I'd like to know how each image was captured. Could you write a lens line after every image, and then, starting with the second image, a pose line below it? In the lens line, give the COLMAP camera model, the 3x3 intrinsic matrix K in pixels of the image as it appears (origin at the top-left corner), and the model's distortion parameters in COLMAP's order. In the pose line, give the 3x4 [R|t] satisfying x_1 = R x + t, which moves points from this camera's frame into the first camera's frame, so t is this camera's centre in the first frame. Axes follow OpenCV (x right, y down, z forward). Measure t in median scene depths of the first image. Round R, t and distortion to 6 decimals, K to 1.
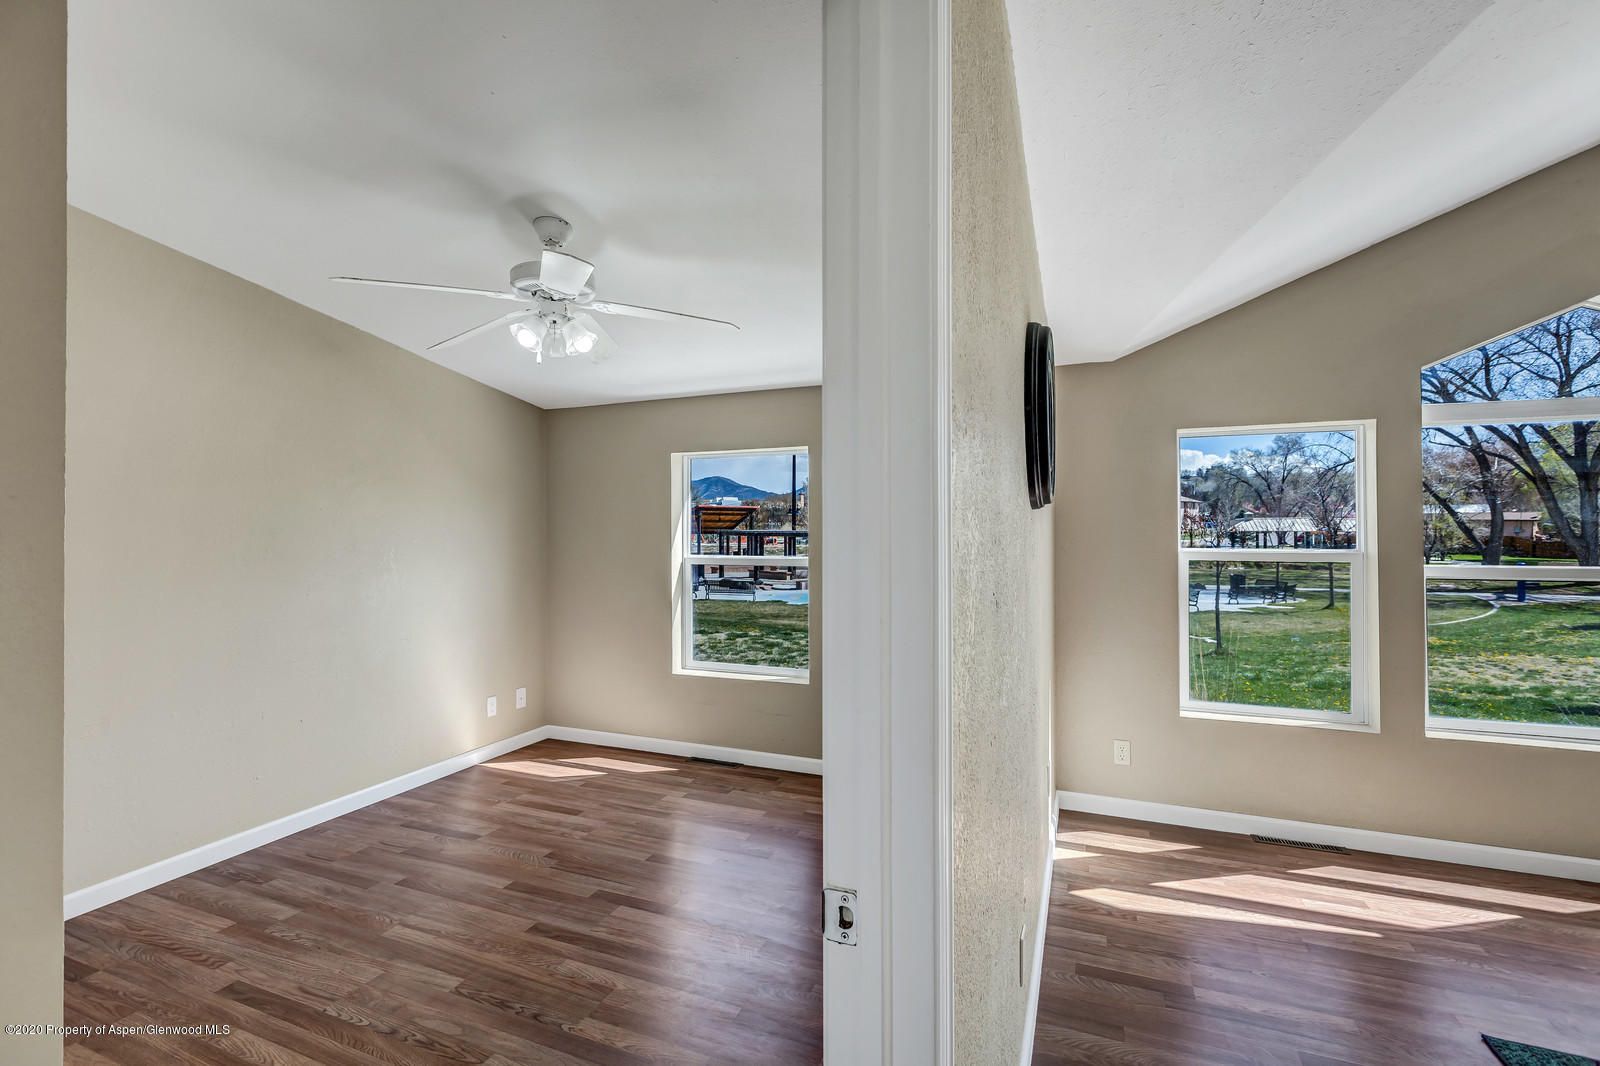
lens RADIAL K [[719.1, 0, 806.0], [0, 719.1, 525.9], [0, 0, 1]] dist [0.003670, 0.001071]
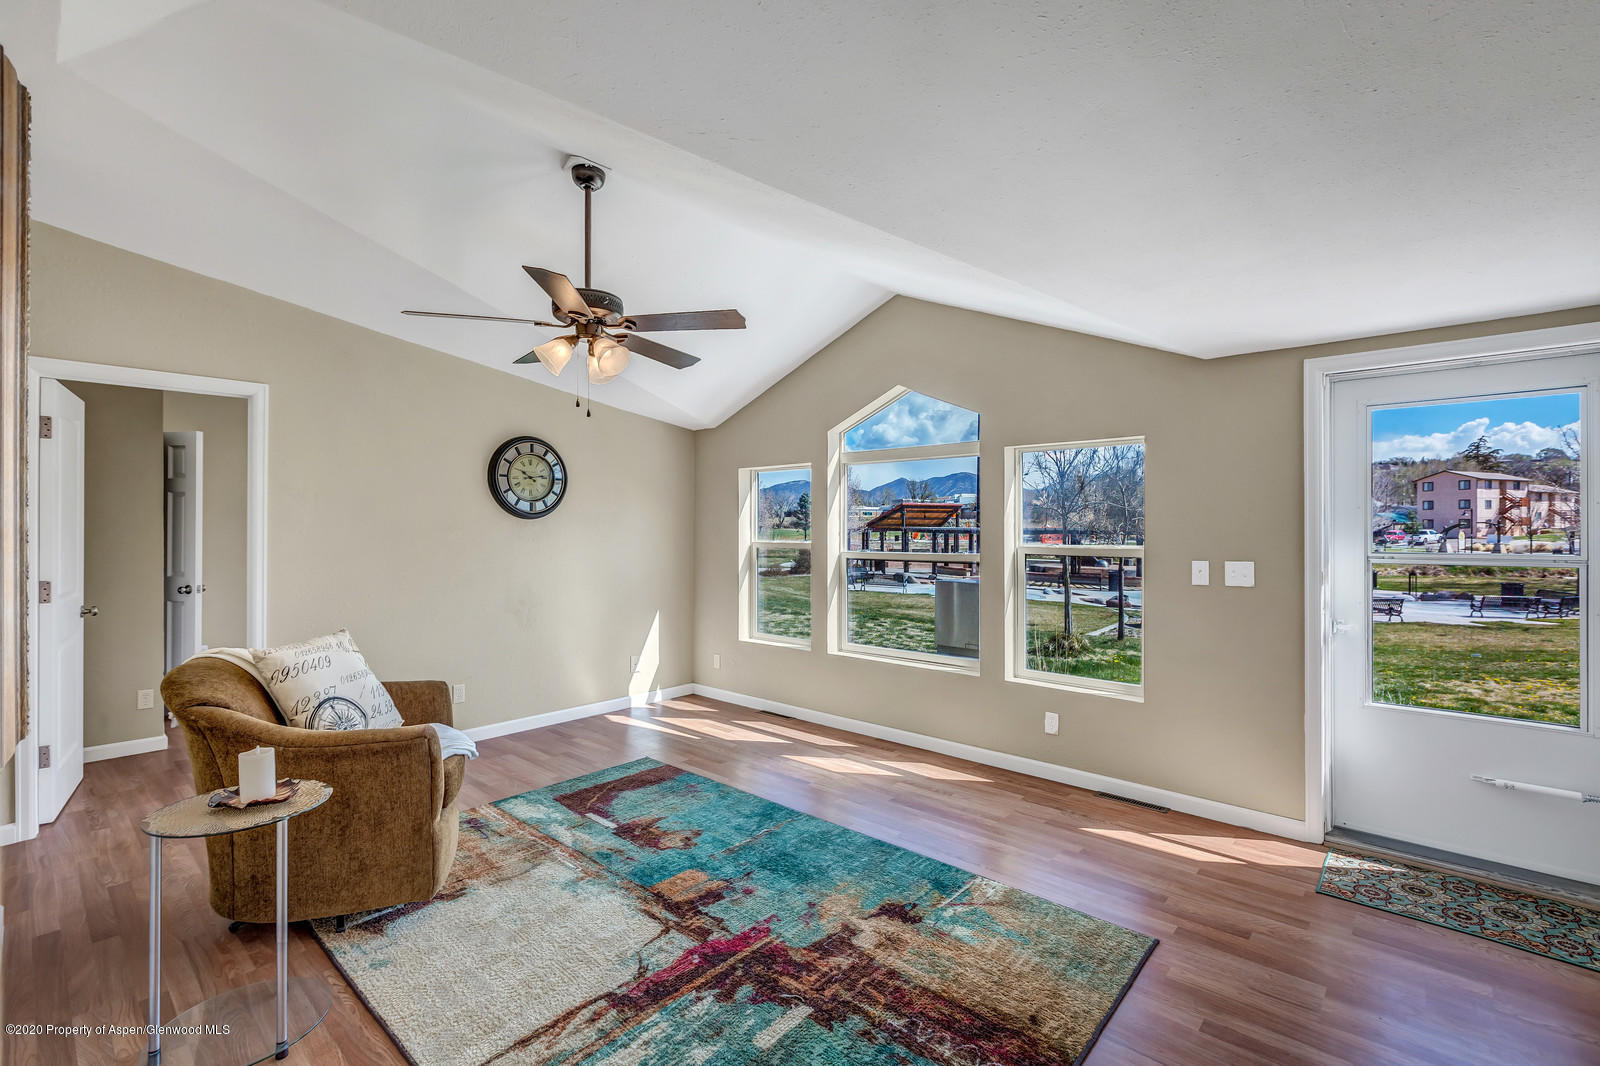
lens RADIAL K [[719.1, 0, 802.7], [0, 719.1, 533.0], [0, 0, 1]] dist [0.003670, 0.001071]
pose [[0.940097, 0.005253, -0.340865, 0.260279], [-0.000496, 0.999901, 0.014041, -0.001908], [0.340906, -0.013031, 0.940007, -0.110445]]
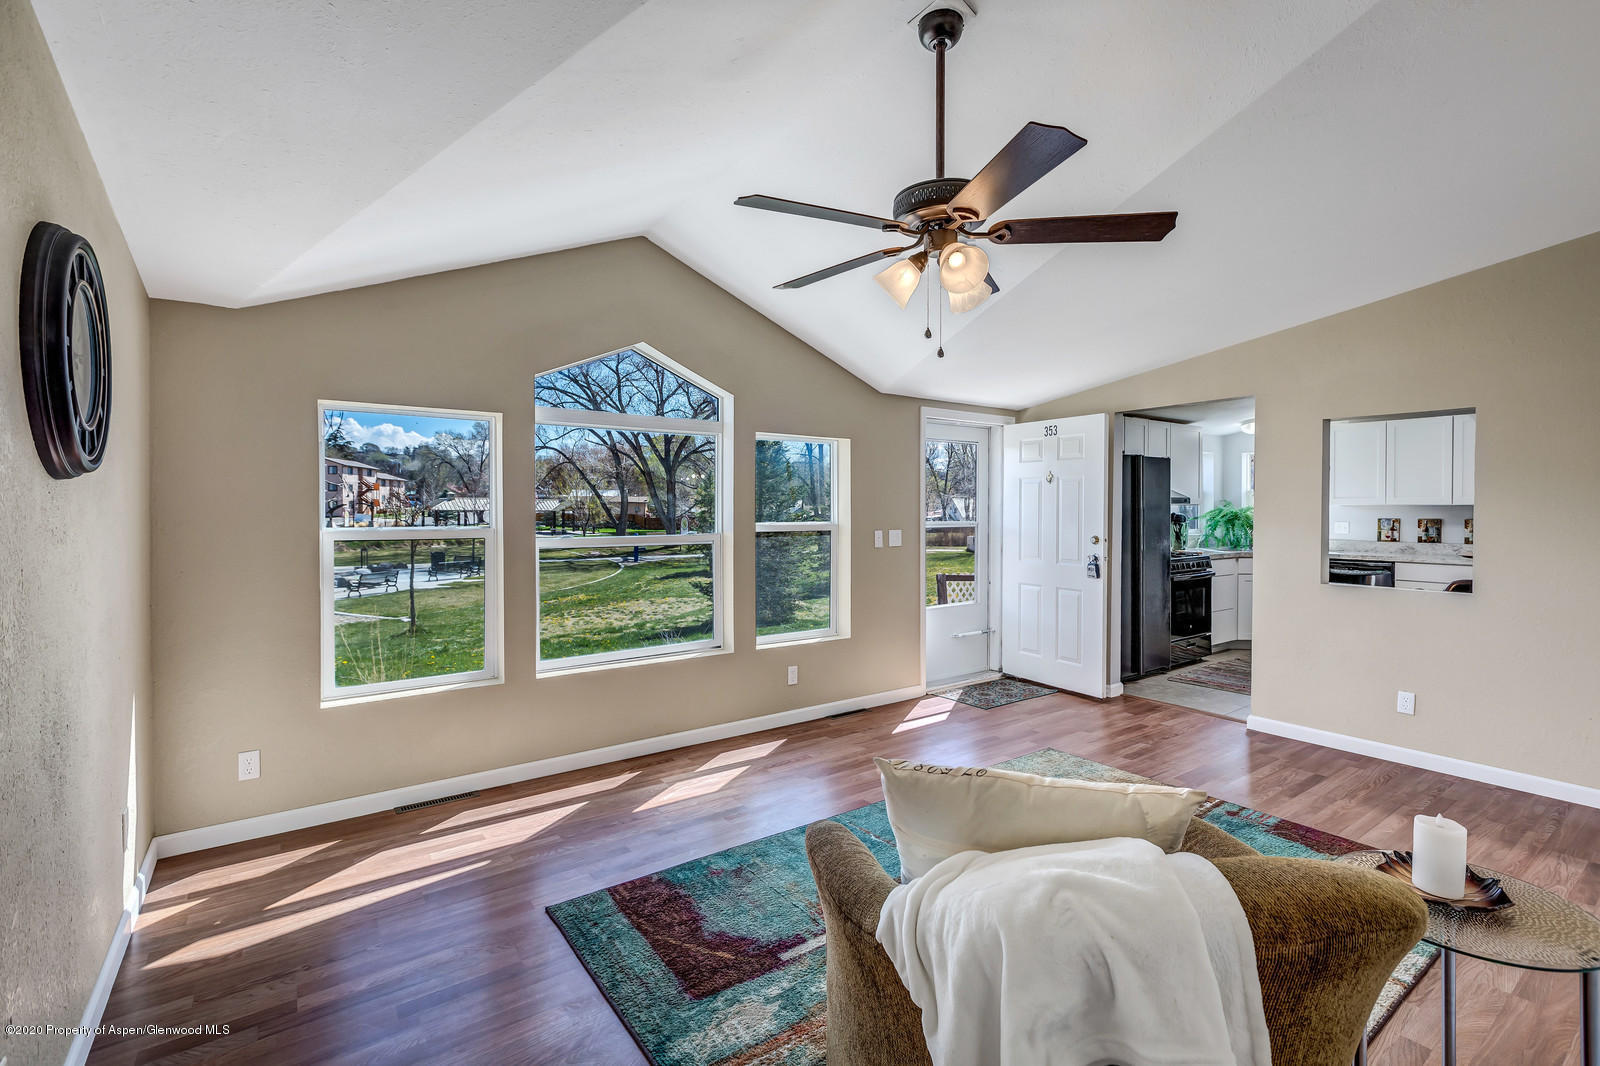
lens RADIAL K [[719.1, 0, 815.9], [0, 719.1, 517.1], [0, 0, 1]] dist [0.003670, 0.001071]
pose [[0.525951, -0.006498, 0.850490, 0.014111], [-0.008021, 0.999888, 0.012599, -0.000010], [-0.850477, -0.013448, 0.525840, -0.006949]]
